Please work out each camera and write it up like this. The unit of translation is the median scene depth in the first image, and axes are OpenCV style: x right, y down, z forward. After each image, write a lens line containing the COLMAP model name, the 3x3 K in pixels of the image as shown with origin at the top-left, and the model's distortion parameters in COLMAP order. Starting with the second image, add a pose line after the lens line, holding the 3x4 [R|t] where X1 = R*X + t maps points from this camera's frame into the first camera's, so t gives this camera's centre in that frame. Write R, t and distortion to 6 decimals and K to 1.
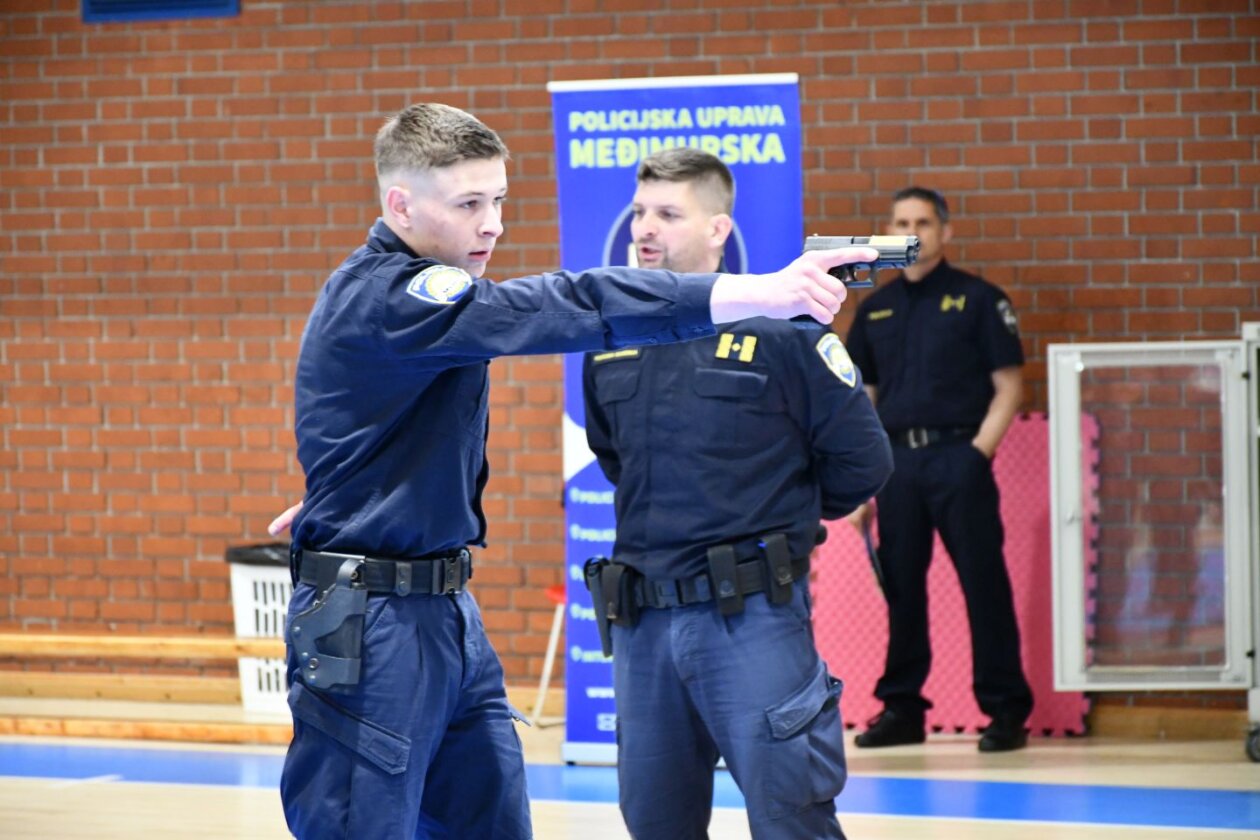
lens RADIAL K [[5475.5, 0, 631.4], [0, 5475.5, 420.5], [0, 0, 1]] dist [-0.071113, 0.000000]
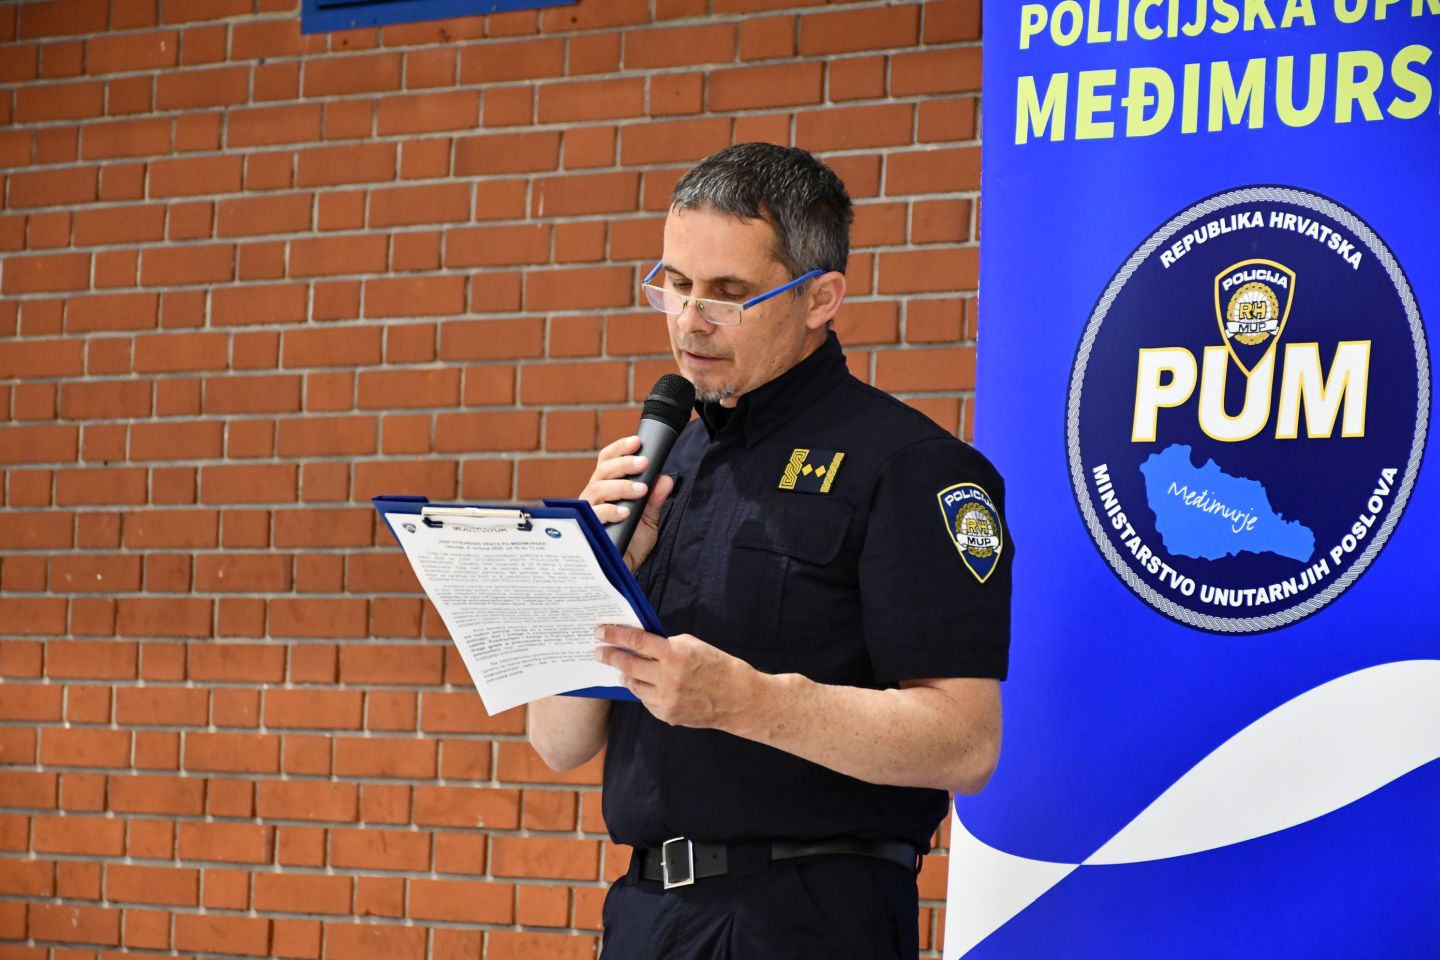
lens RADIAL K [[5788.9, 0, 720.8], [0, 5788.9, 479.5], [0, 0, 1]] dist [0.060199, 0.000000]
pose [[0.976472, 0.056864, -0.208011, 0.045069], [-0.078922, 0.991920, -0.099324, 0.014593], [0.200682, 0.113404, 0.973071, 0.516691]]
